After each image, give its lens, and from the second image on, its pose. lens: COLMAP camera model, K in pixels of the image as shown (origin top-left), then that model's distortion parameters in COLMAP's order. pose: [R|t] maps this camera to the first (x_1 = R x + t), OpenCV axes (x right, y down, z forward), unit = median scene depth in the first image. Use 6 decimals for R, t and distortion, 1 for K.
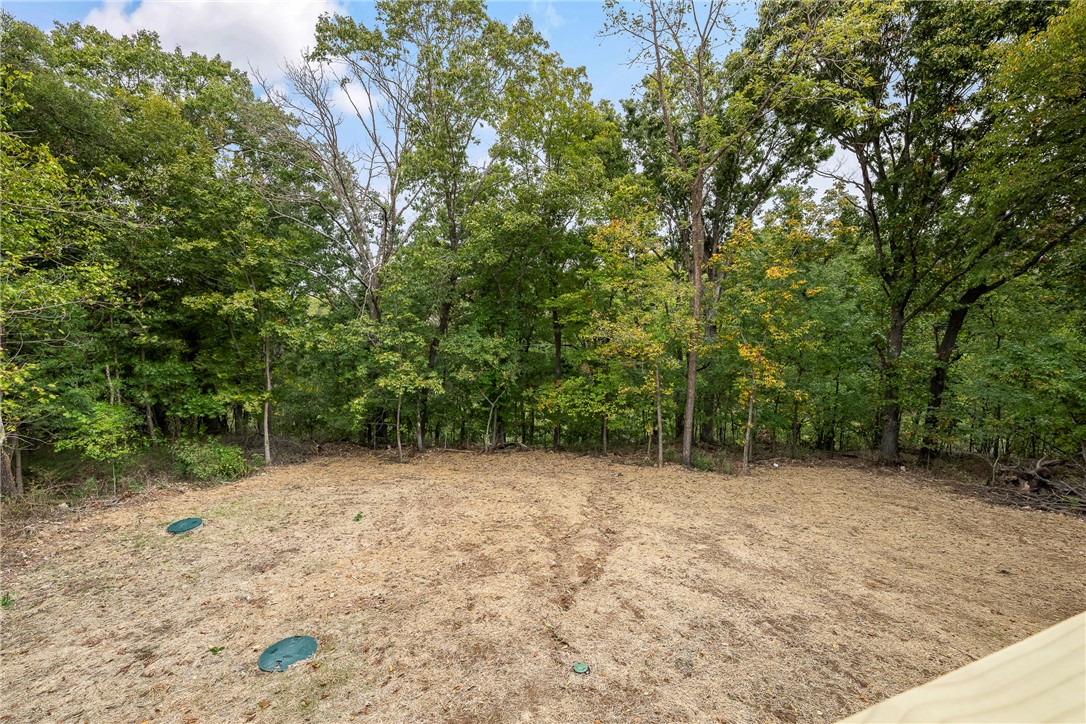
lens RADIAL K [[439.8, 0, 541.5], [0, 439.8, 361.9], [0, 0, 1]] dist [-0.002632, 0.000251]
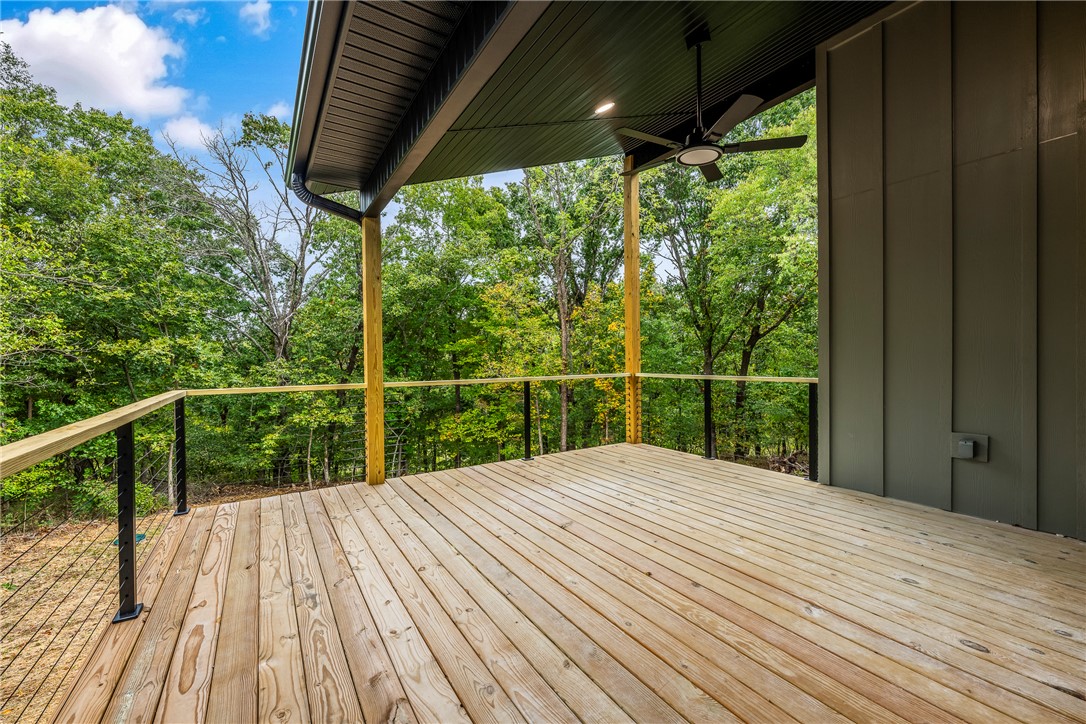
lens RADIAL K [[439.8, 0, 541.5], [0, 439.8, 361.9], [0, 0, 1]] dist [-0.002632, 0.000251]
pose [[0.975817, -0.012434, 0.218233, 0.004089], [0.033577, 0.995059, -0.093440, 0.026955], [-0.215993, 0.098508, 0.971413, -0.221514]]
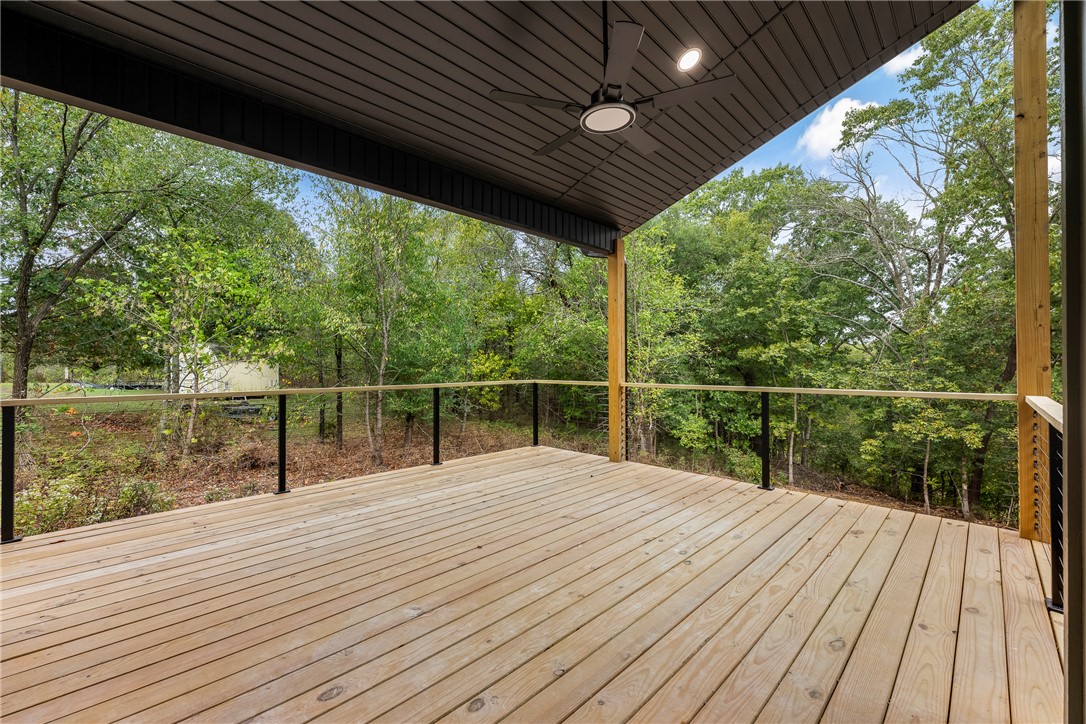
lens RADIAL K [[439.8, 0, 541.5], [0, 439.8, 361.9], [0, 0, 1]] dist [-0.002632, 0.000251]
pose [[0.418780, -0.005982, -0.908068, 0.190169], [-0.089785, 0.994806, -0.047960, 0.019479], [0.903638, 0.101615, 0.416068, -0.155641]]
